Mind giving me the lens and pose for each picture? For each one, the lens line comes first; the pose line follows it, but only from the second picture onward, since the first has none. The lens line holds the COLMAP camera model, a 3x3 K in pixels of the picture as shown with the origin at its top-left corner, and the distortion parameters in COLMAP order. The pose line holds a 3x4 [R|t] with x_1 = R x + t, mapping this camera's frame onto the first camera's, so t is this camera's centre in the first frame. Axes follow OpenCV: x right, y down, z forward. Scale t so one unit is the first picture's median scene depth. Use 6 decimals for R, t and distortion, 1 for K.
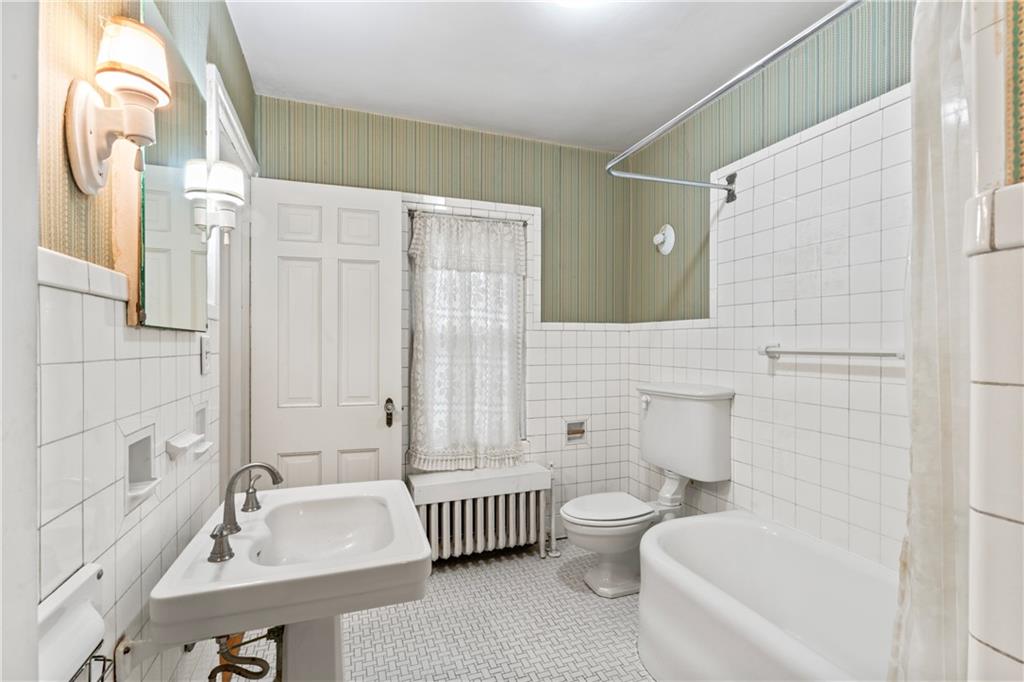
lens RADIAL K [[455.4, 0, 511.0], [0, 455.4, 346.3], [0, 0, 1]] dist [-0.004037, 0.000677]
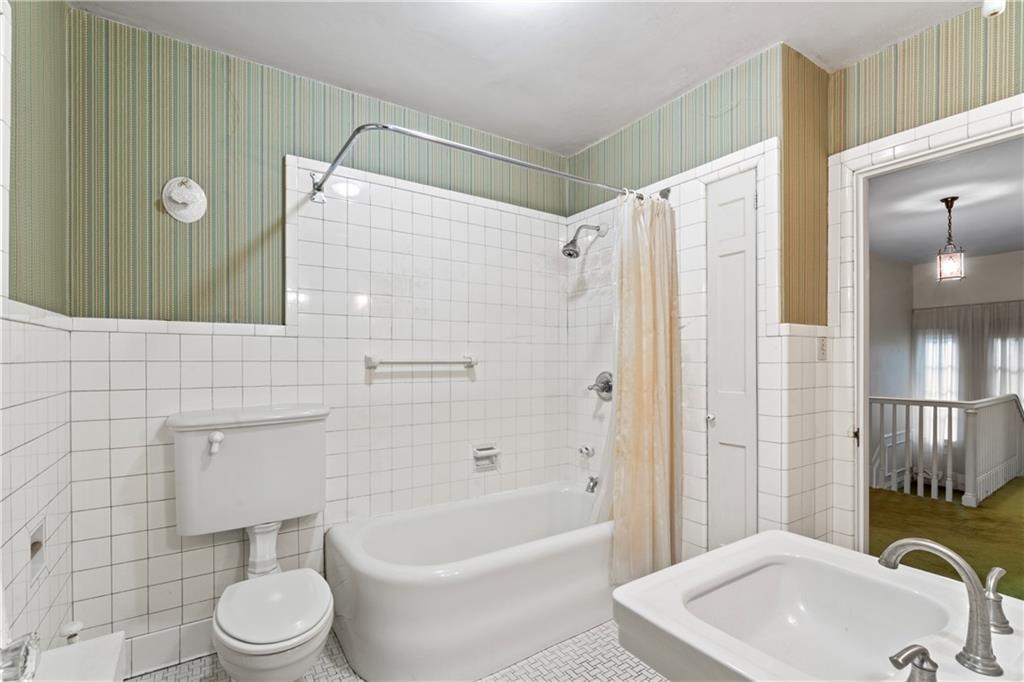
lens RADIAL K [[455.4, 0, 512.7], [0, 455.4, 346.3], [0, 0, 1]] dist [-0.004037, 0.000677]
pose [[-0.205144, -0.004117, 0.978723, -0.572919], [-0.008869, 0.999958, 0.002347, -0.033571], [-0.978692, -0.008199, -0.205172, 0.908981]]
